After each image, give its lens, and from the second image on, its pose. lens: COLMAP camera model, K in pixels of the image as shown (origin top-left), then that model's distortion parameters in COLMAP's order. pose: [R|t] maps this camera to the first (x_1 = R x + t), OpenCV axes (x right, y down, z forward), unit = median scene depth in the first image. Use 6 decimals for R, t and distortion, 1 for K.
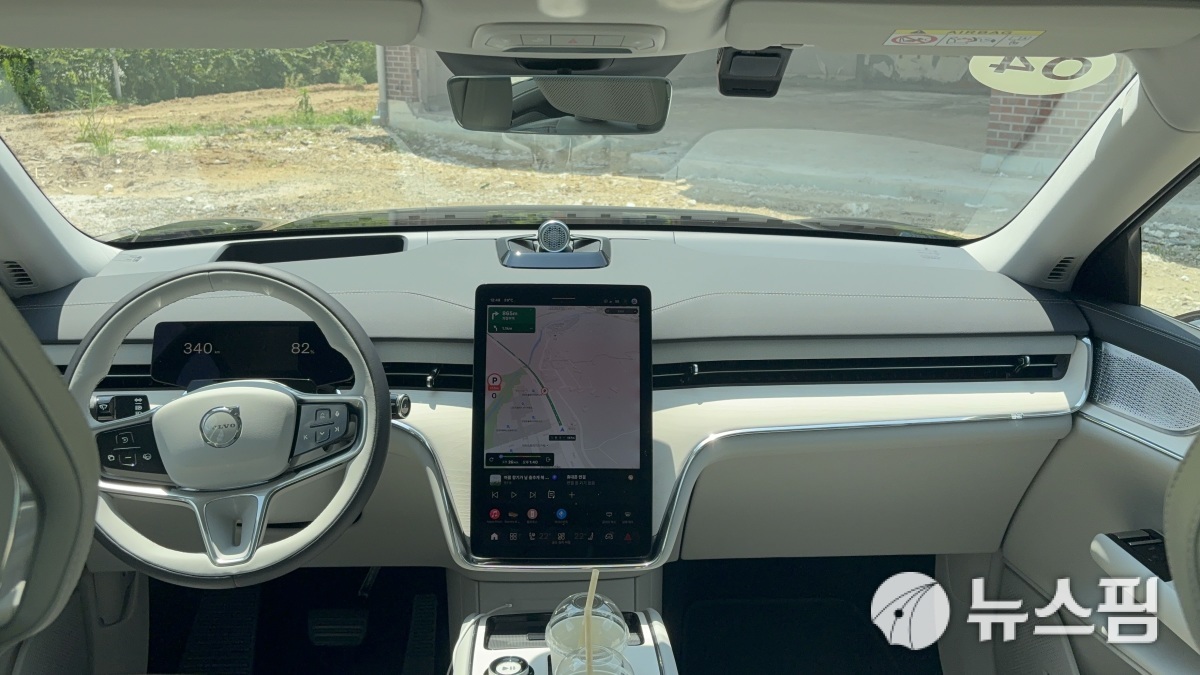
lens RADIAL K [[1134.8, 0, 597.9], [0, 1134.8, 339.7], [0, 0, 1]] dist [0.024077, 0.000000]
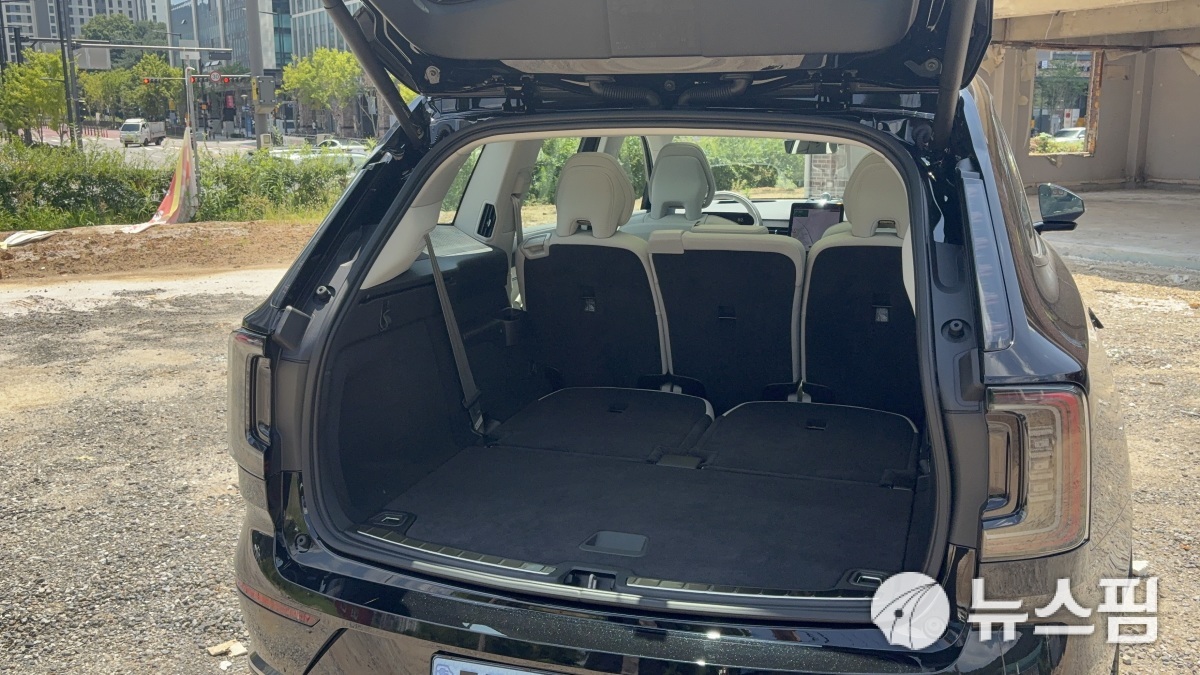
lens RADIAL K [[1134.8, 0, 599.8], [0, 1134.8, 336.7], [0, 0, 1]] dist [0.024077, 0.000000]
pose [[0.930303, 0.054305, -0.362749, 0.062368], [-0.091455, 0.992087, -0.086025, 0.070962], [0.355207, 0.113205, 0.927908, -0.231049]]
